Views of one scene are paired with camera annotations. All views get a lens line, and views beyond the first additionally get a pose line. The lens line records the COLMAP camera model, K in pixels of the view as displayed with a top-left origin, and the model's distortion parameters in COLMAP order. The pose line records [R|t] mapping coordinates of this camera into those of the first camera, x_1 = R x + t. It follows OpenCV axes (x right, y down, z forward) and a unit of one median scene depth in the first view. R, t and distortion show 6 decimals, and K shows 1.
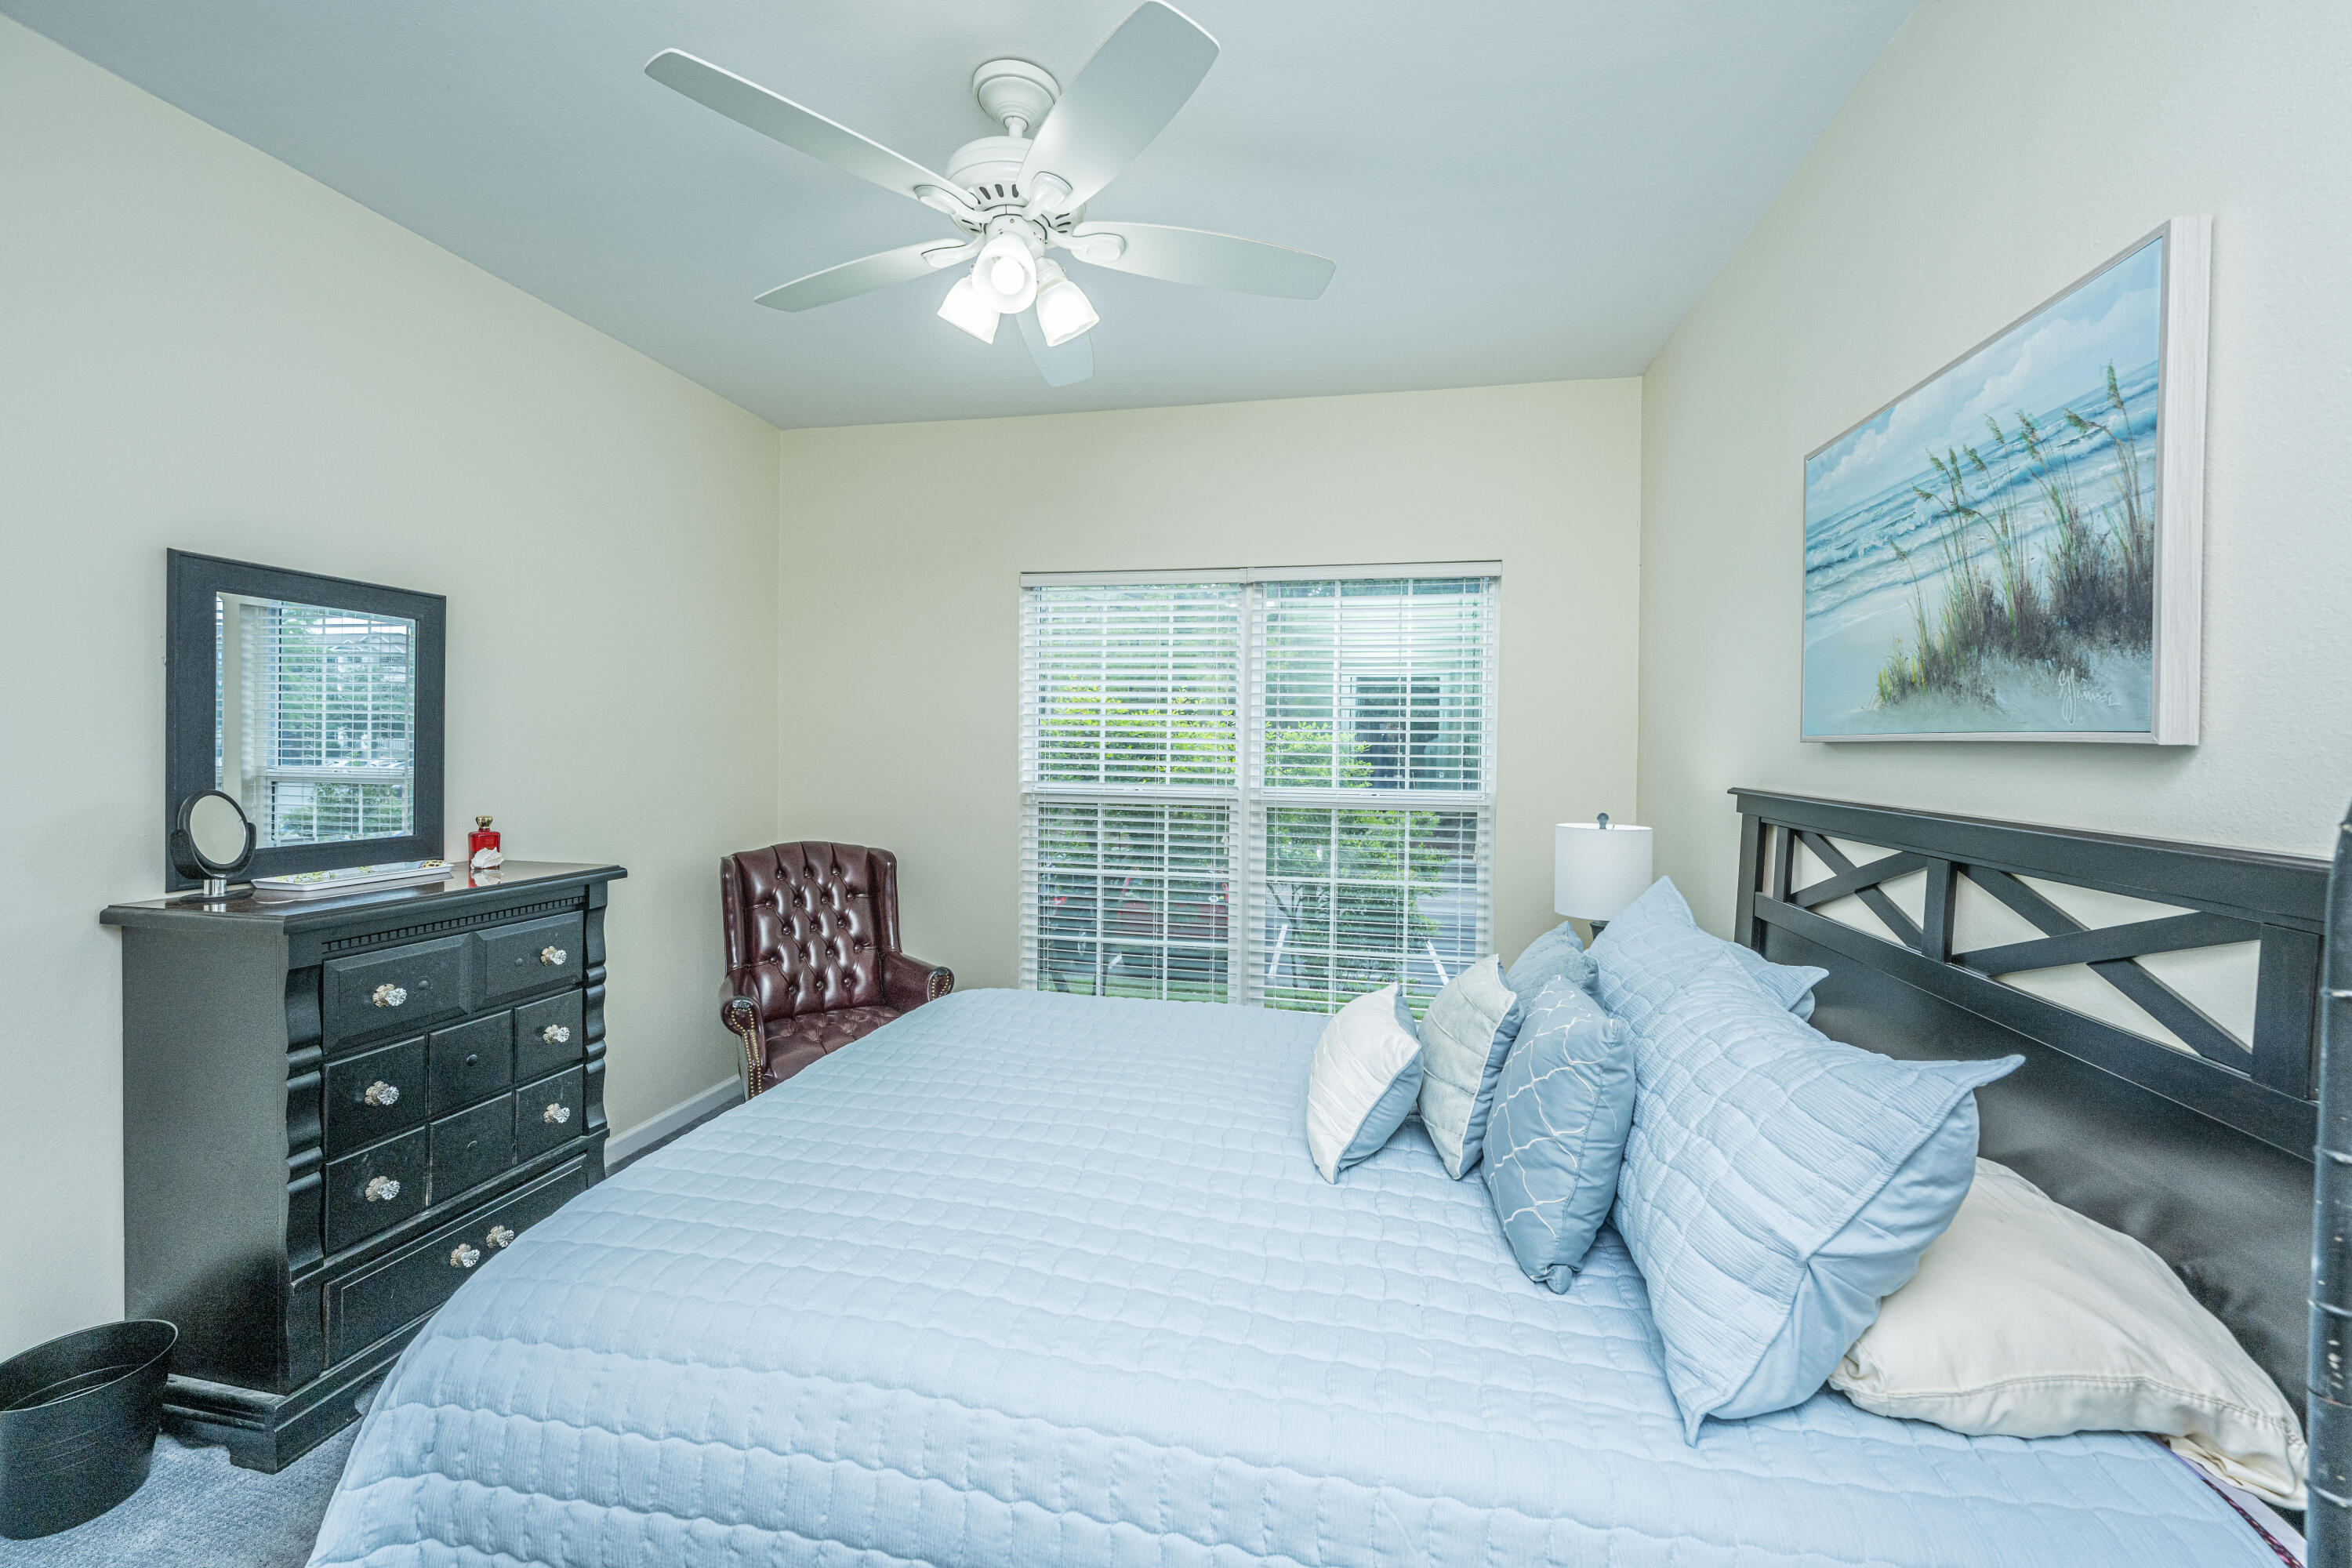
lens RADIAL K [[941.9, 0, 1175.6], [0, 941.9, 766.8], [0, 0, 1]] dist [-0.000889, 0.000051]
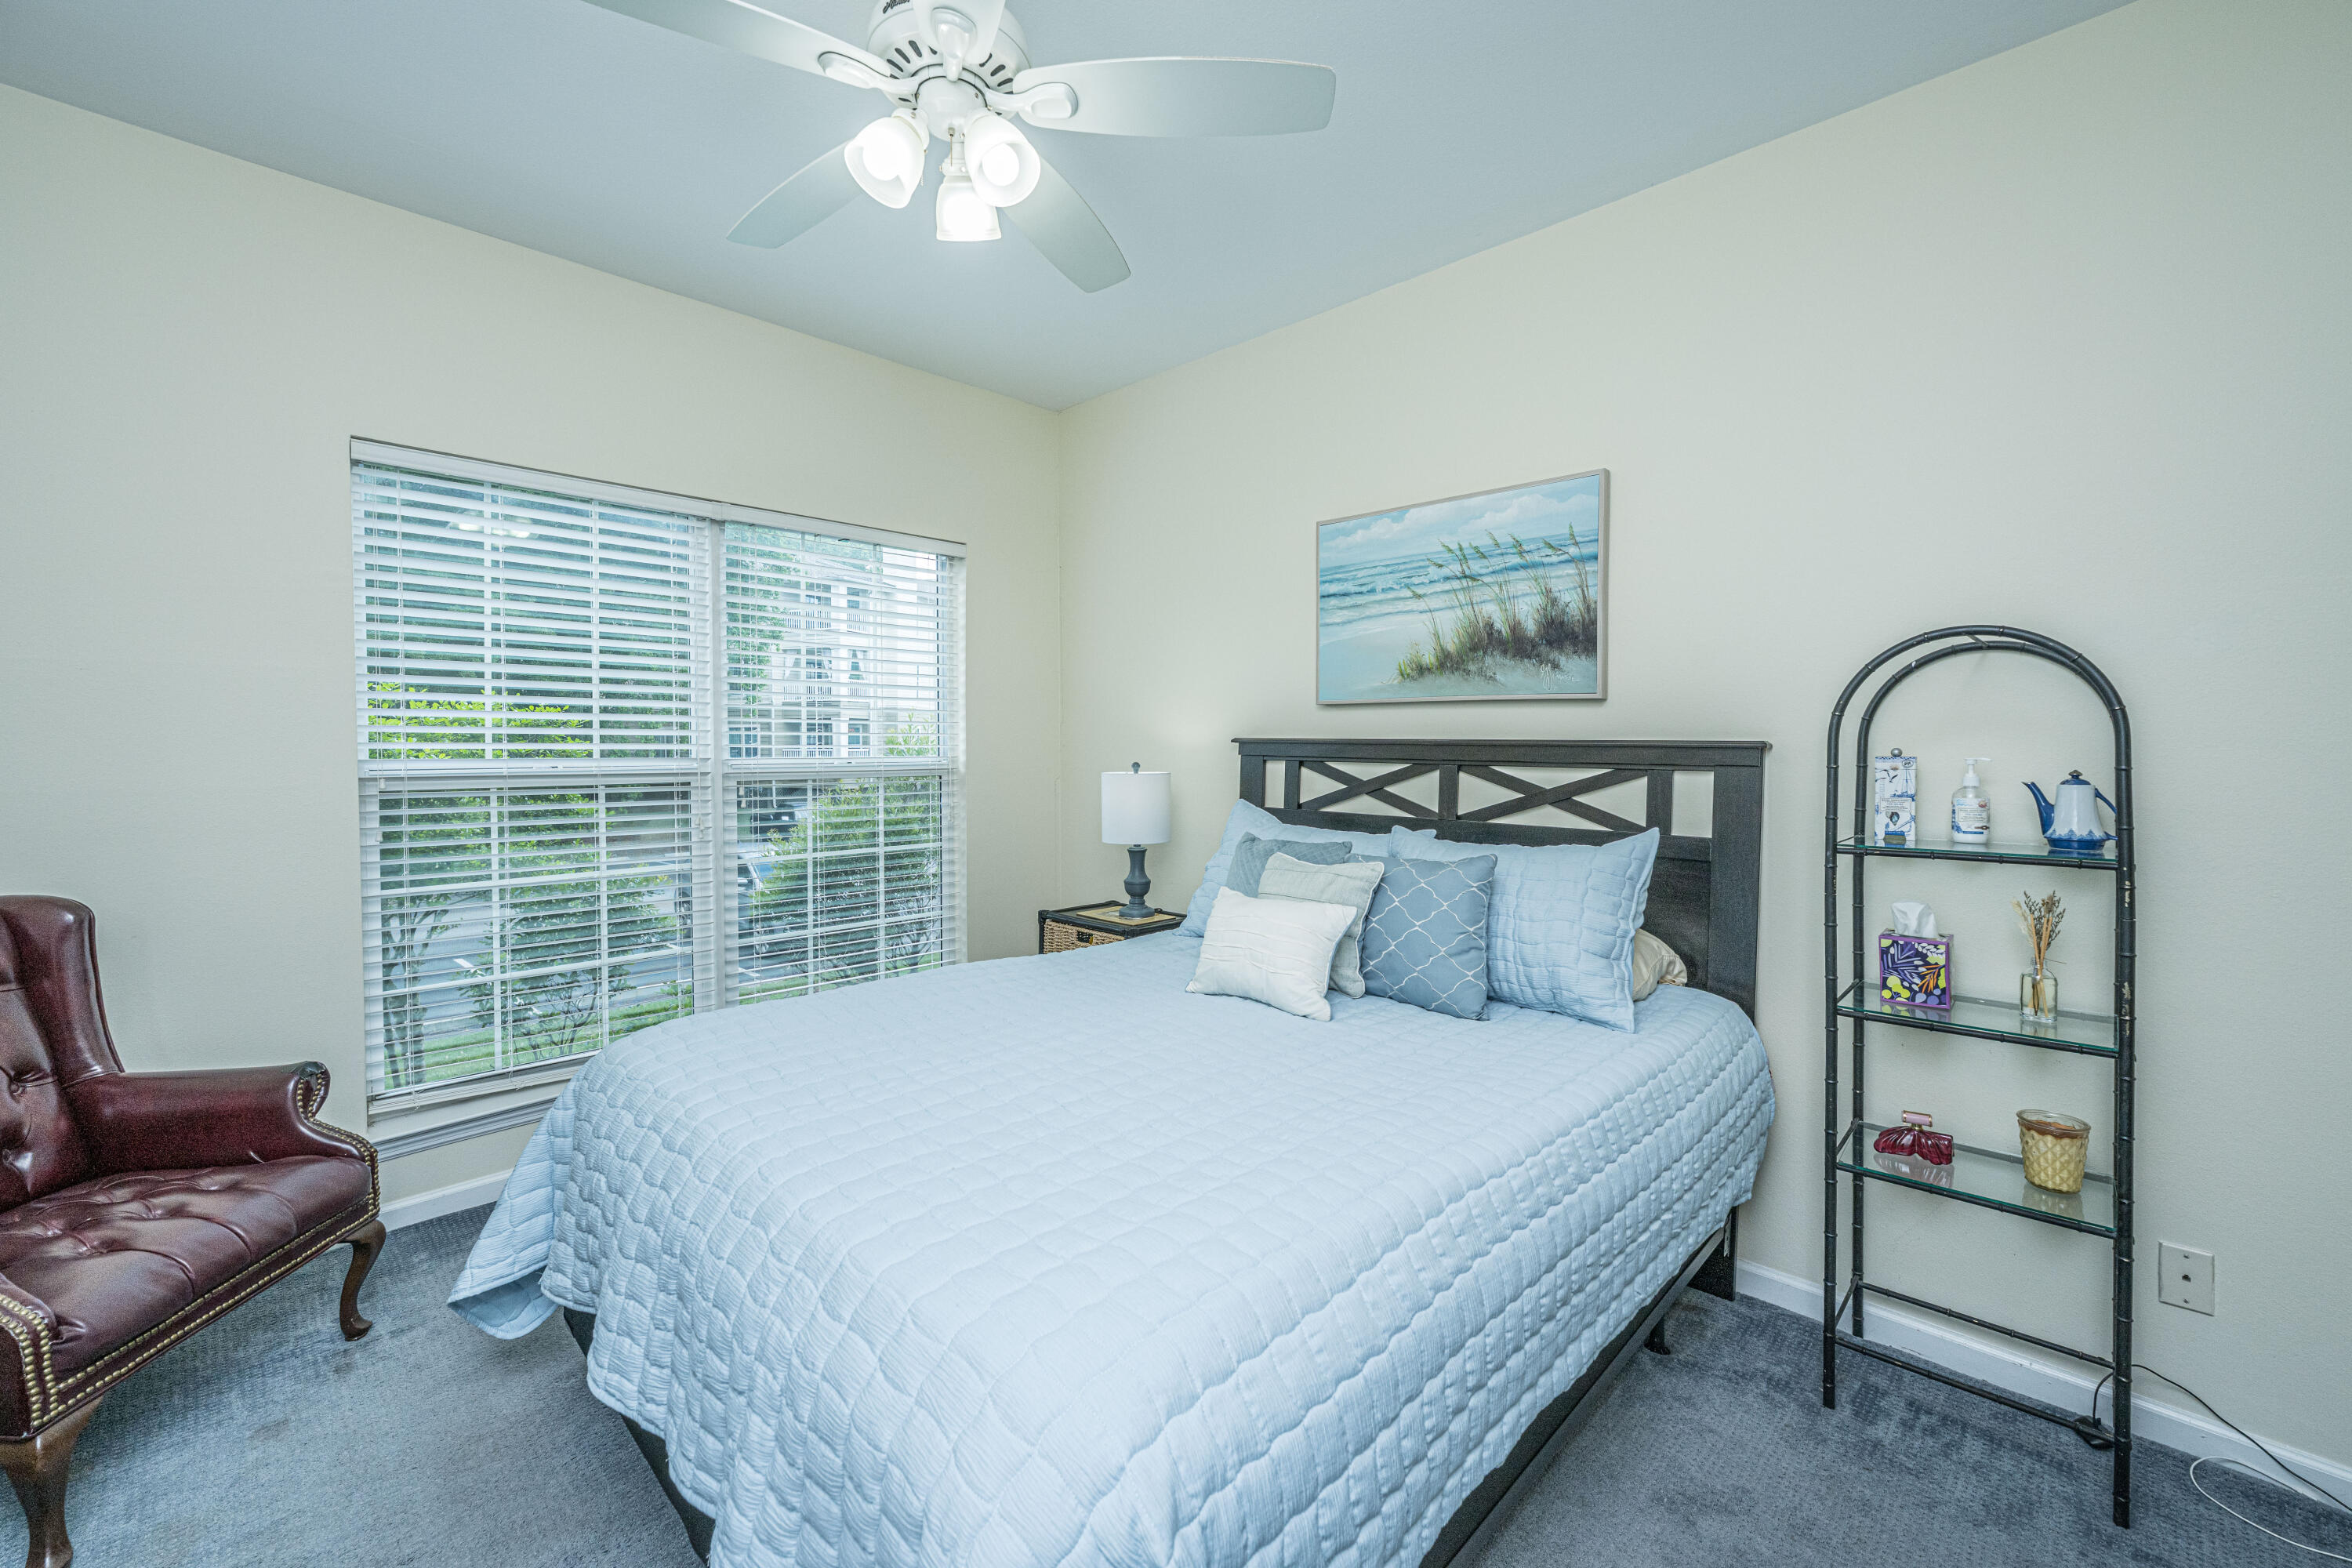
lens RADIAL K [[941.9, 0, 1175.7], [0, 941.9, 775.2], [0, 0, 1]] dist [-0.000889, 0.000051]
pose [[0.542631, -0.040508, 0.838994, -1.064068], [0.023495, 0.999178, 0.033046, 0.046364], [-0.839642, 0.001781, 0.543137, 0.460185]]
